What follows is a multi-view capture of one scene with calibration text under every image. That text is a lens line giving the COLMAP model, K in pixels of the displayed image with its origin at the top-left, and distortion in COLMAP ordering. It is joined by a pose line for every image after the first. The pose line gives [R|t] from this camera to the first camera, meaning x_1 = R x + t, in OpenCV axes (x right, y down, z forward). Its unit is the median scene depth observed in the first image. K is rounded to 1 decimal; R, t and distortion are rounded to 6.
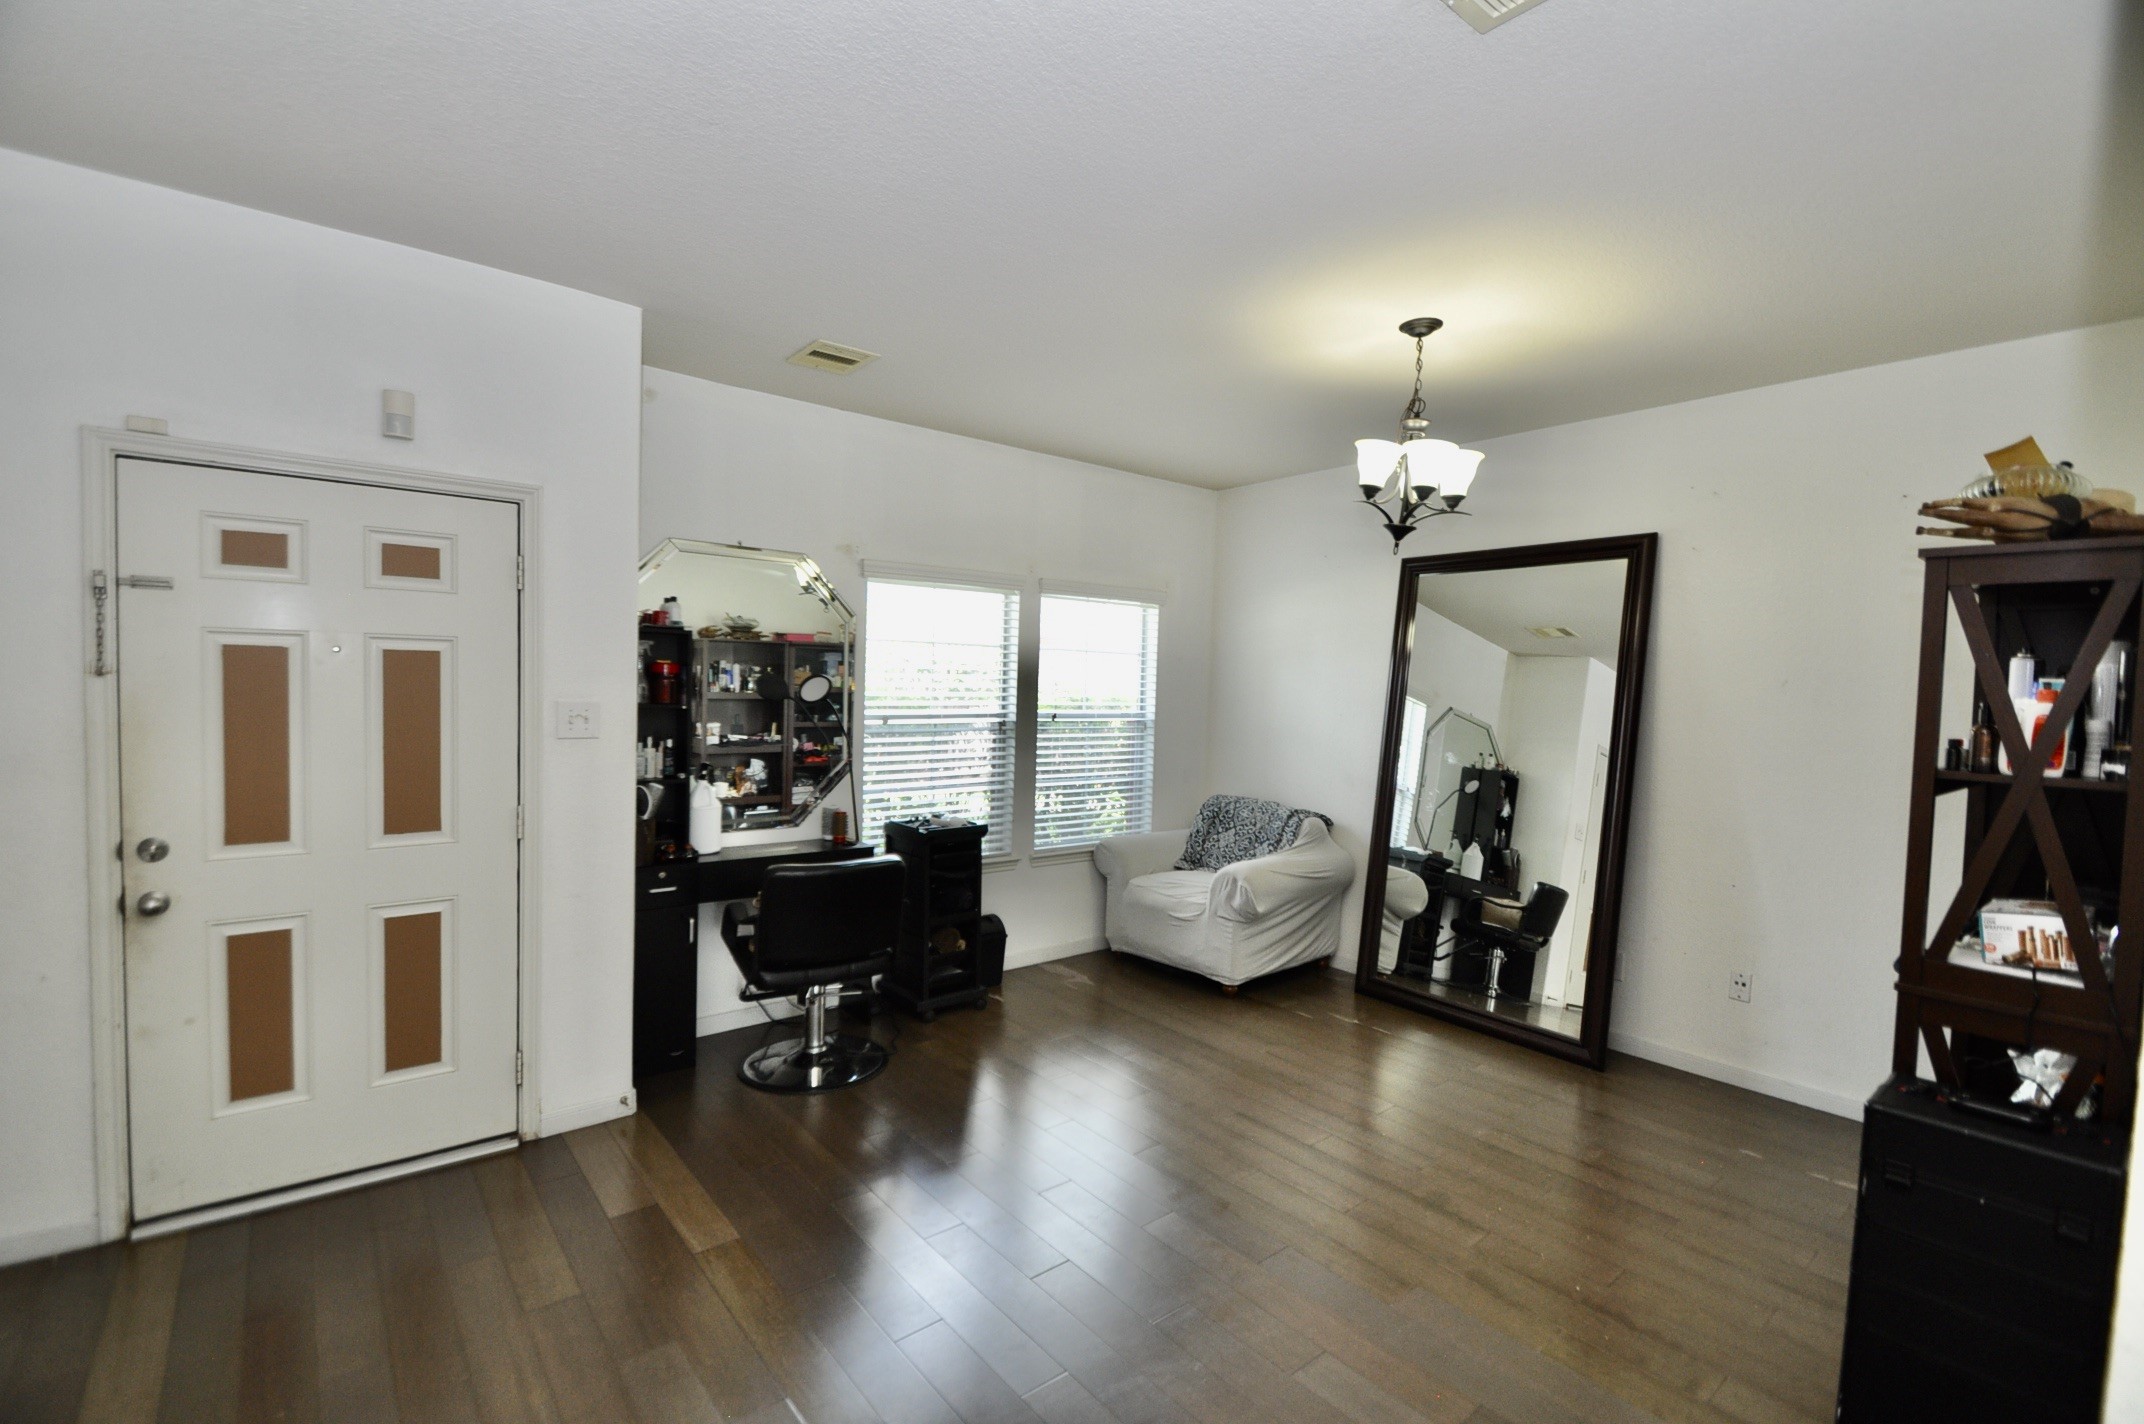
lens RADIAL K [[935.5, 0, 1051.1], [0, 935.5, 729.8], [0, 0, 1]] dist [0.005651, -0.011338]
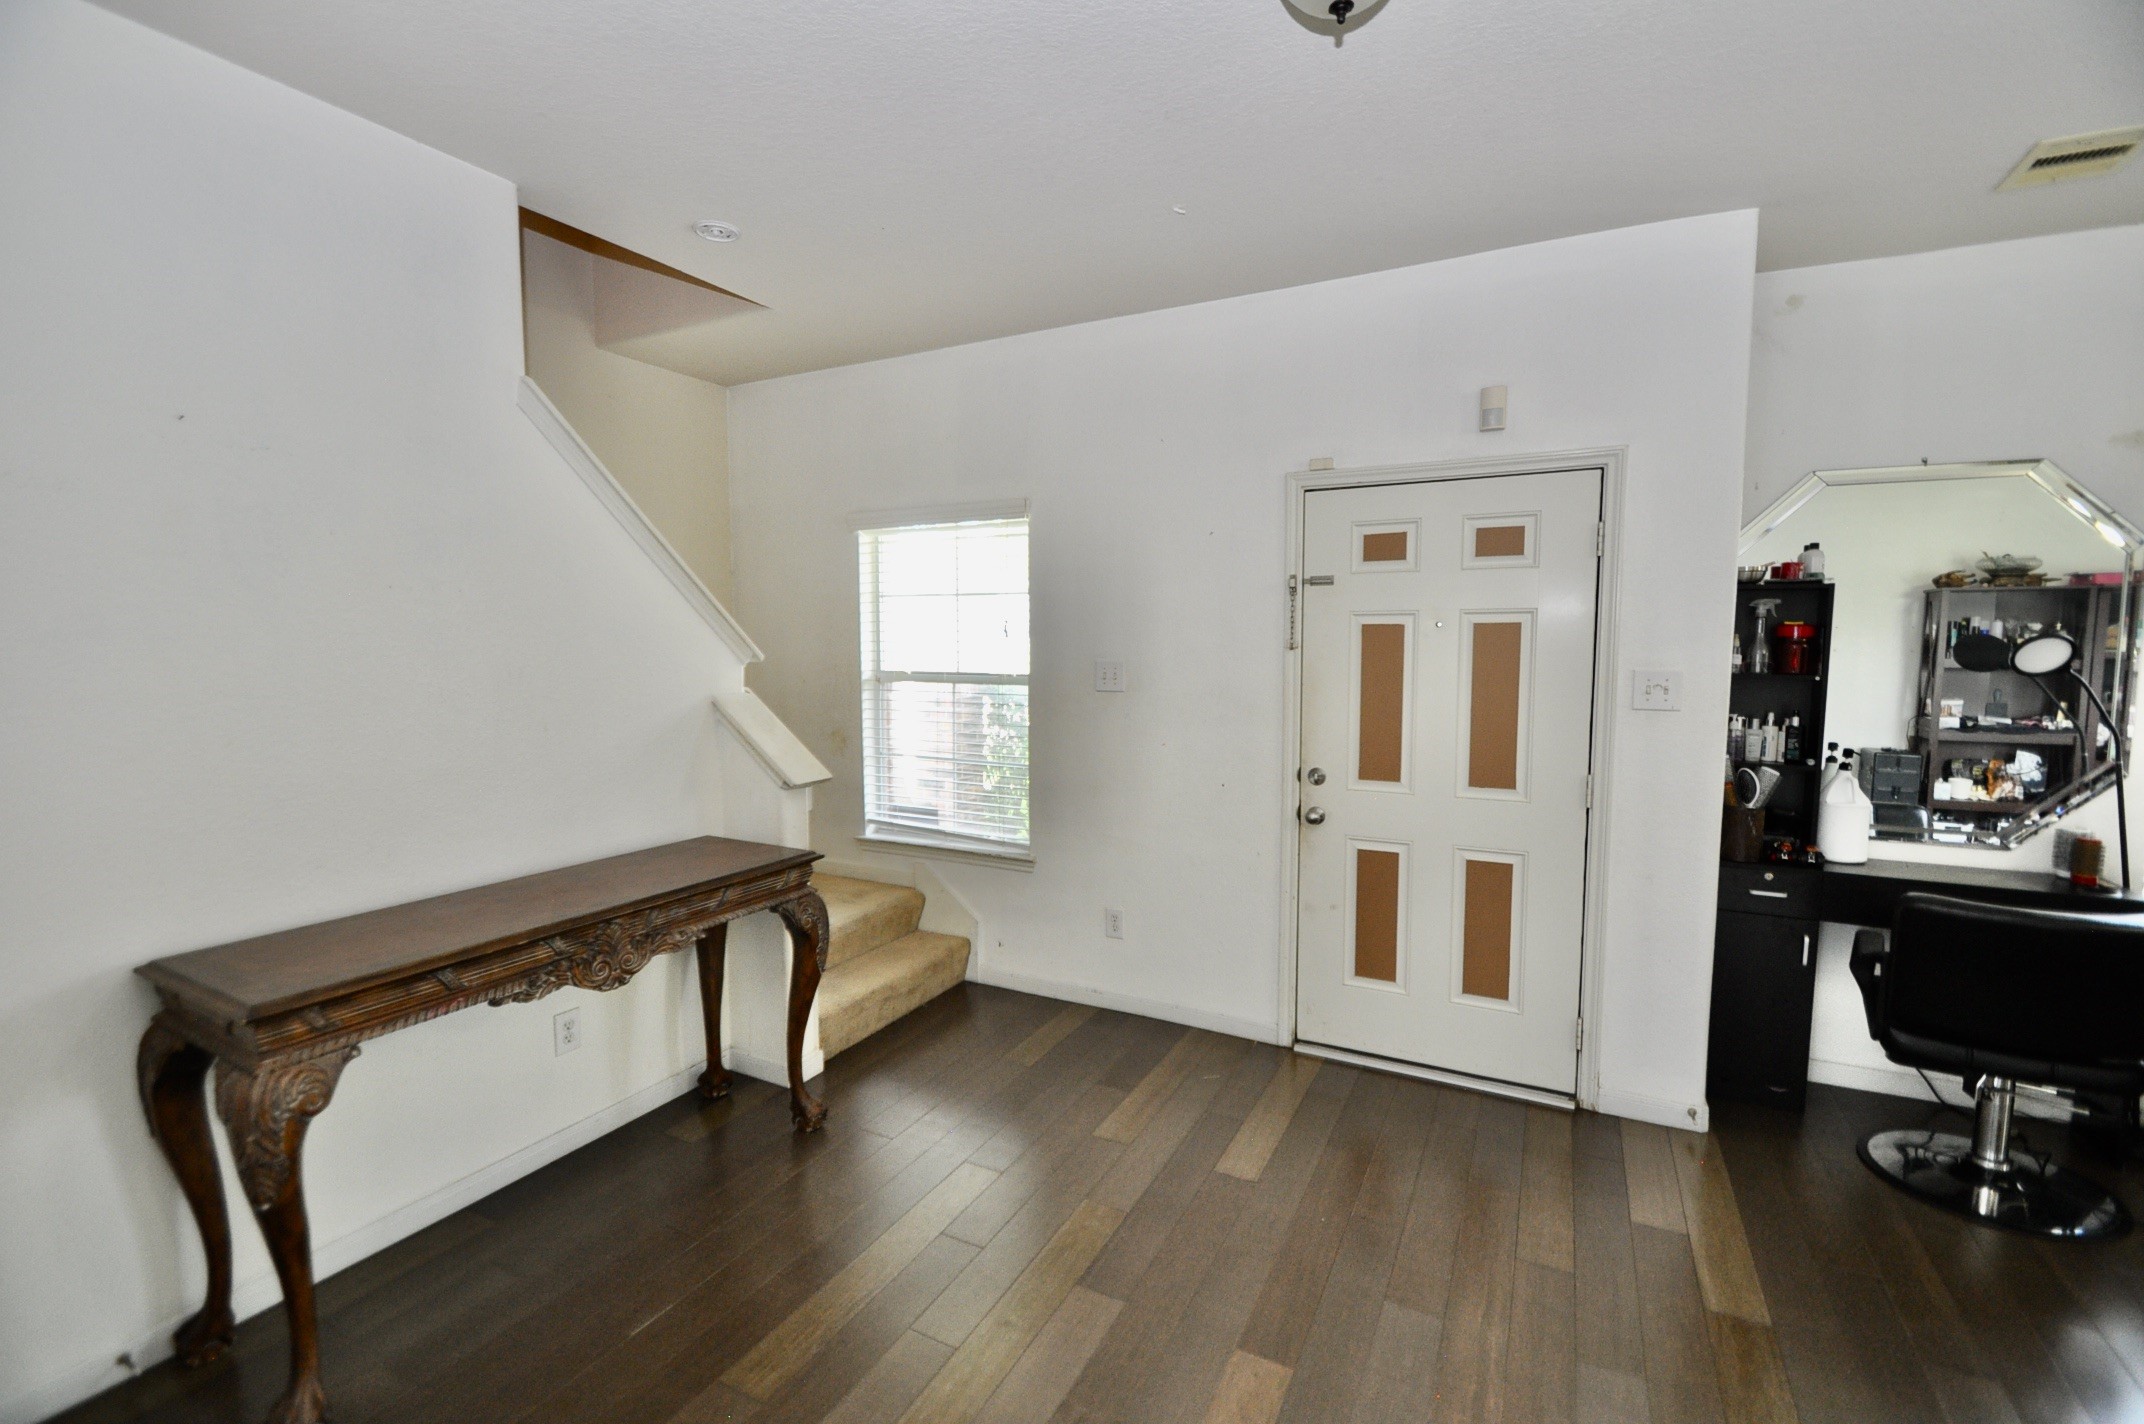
lens RADIAL K [[935.5, 0, 1065.5], [0, 935.5, 726.0], [0, 0, 1]] dist [0.005651, -0.011338]
pose [[0.388953, 0.060840, -0.919246, 0.112881], [-0.032942, 0.998097, 0.052120, -0.003556], [0.920668, 0.010010, 0.390217, 0.086492]]
